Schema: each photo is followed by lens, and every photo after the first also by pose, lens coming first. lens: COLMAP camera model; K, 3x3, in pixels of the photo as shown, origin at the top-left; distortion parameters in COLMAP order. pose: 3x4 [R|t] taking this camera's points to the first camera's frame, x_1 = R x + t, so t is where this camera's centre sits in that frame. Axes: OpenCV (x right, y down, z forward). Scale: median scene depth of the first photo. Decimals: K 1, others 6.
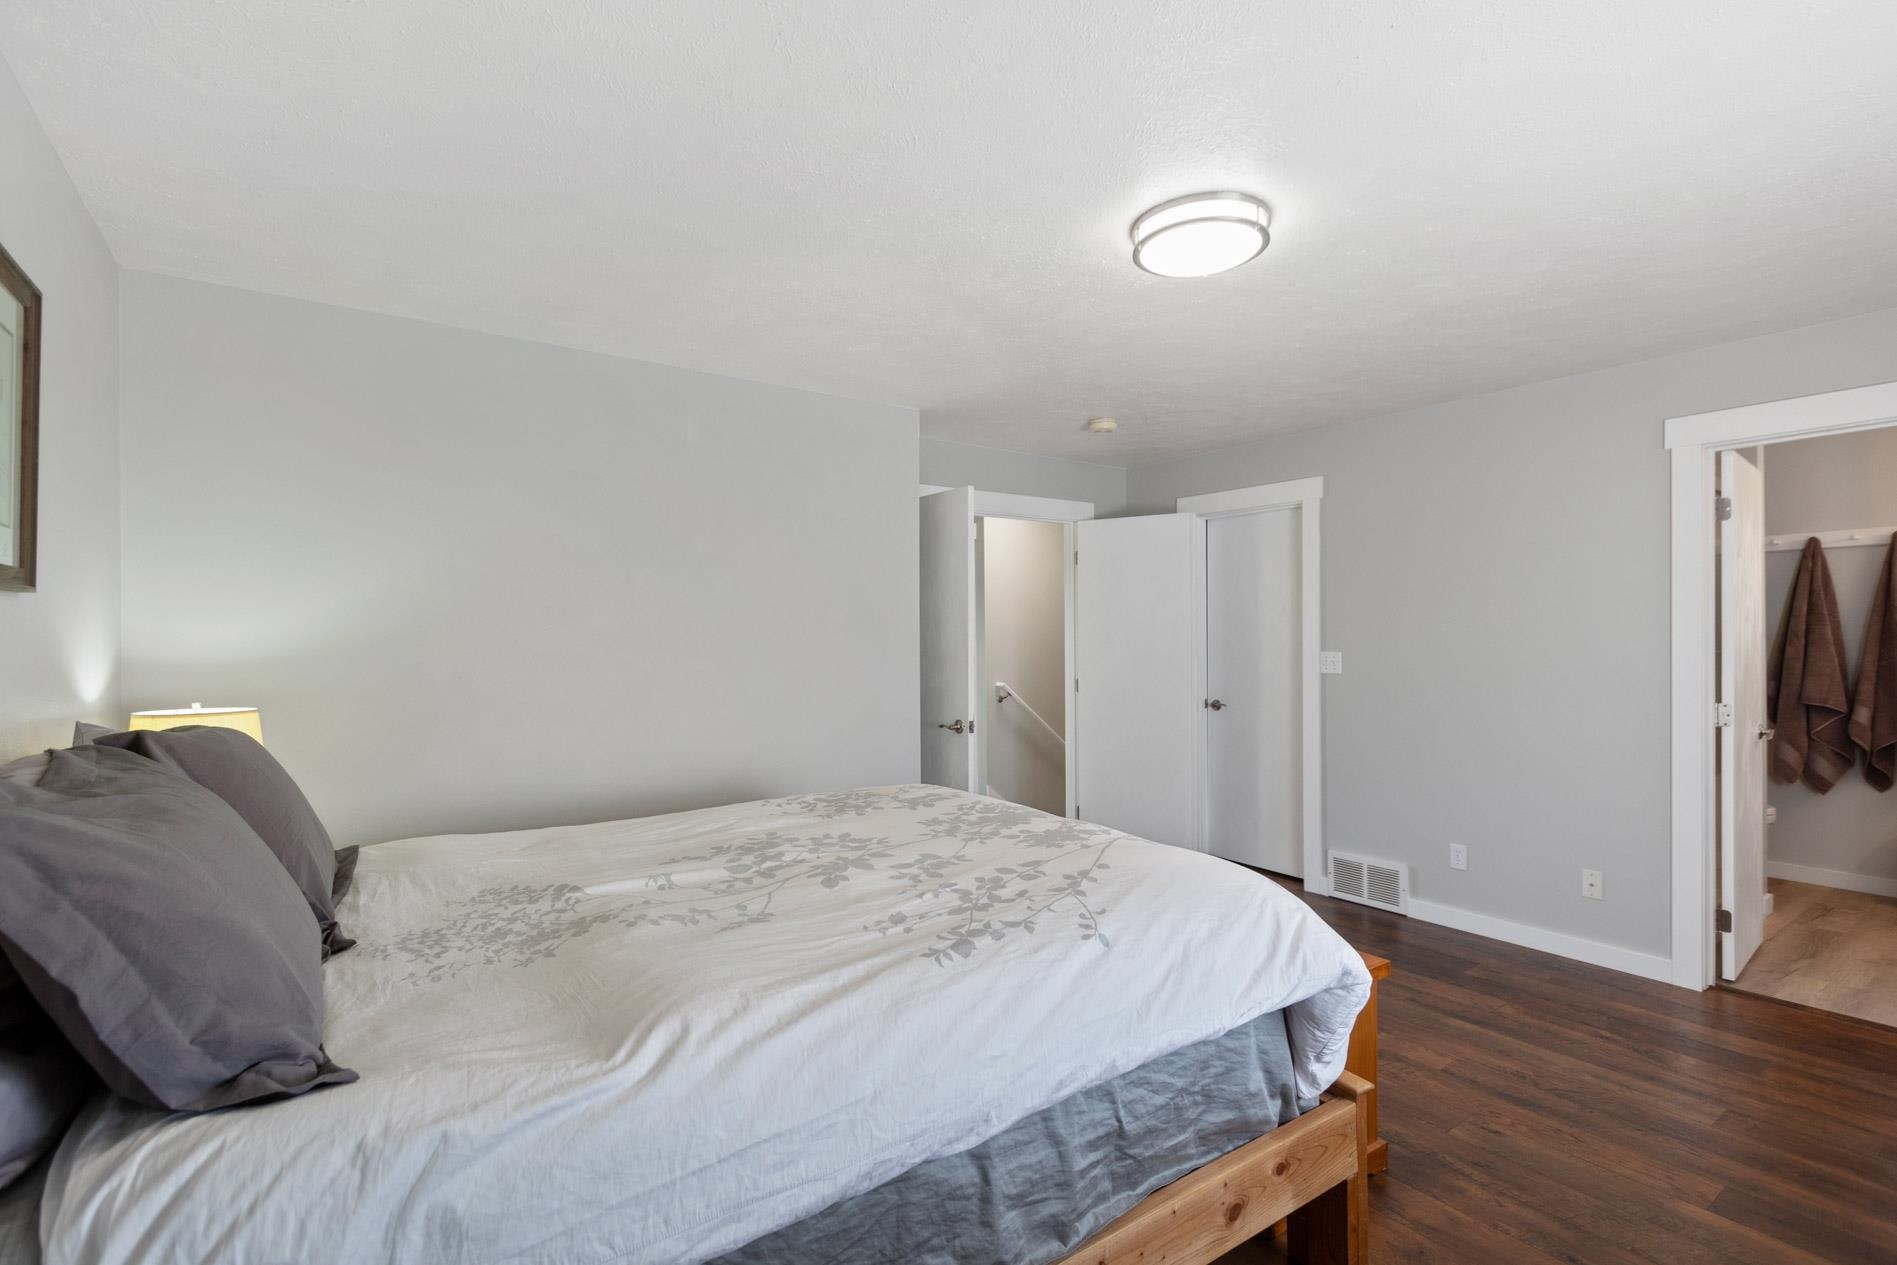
lens RADIAL K [[878.2, 0, 946.4], [0, 878.2, 634.4], [0, 0, 1]] dist [0.003148, 0.000141]
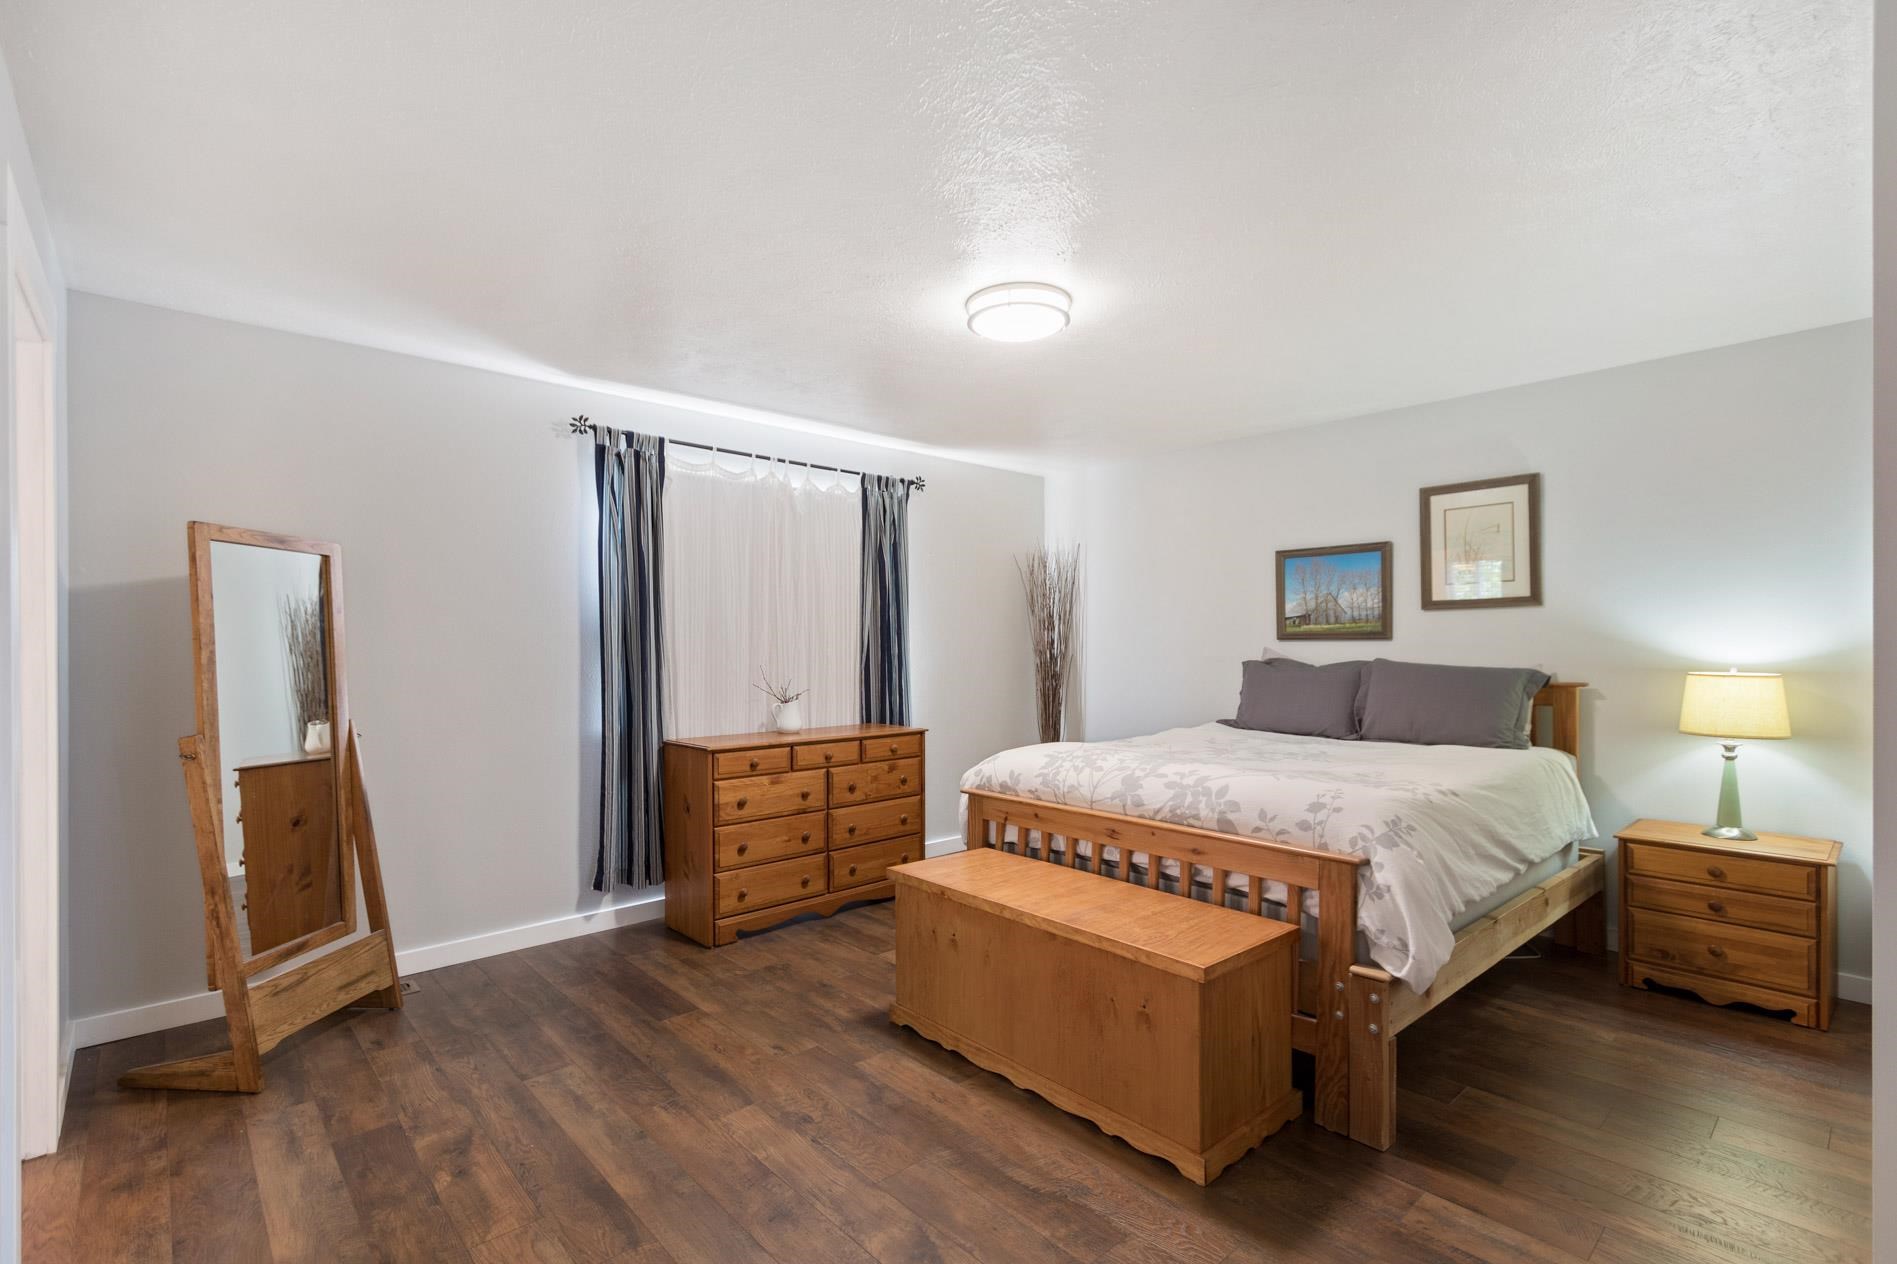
lens RADIAL K [[878.2, 0, 949.3], [0, 878.2, 639.4], [0, 0, 1]] dist [0.003148, 0.000141]
pose [[-0.992813, 0.004341, -0.119598, 0.463080], [0.004909, 0.999978, -0.004459, 0.024299], [0.119576, -0.005014, -0.992812, 1.899697]]
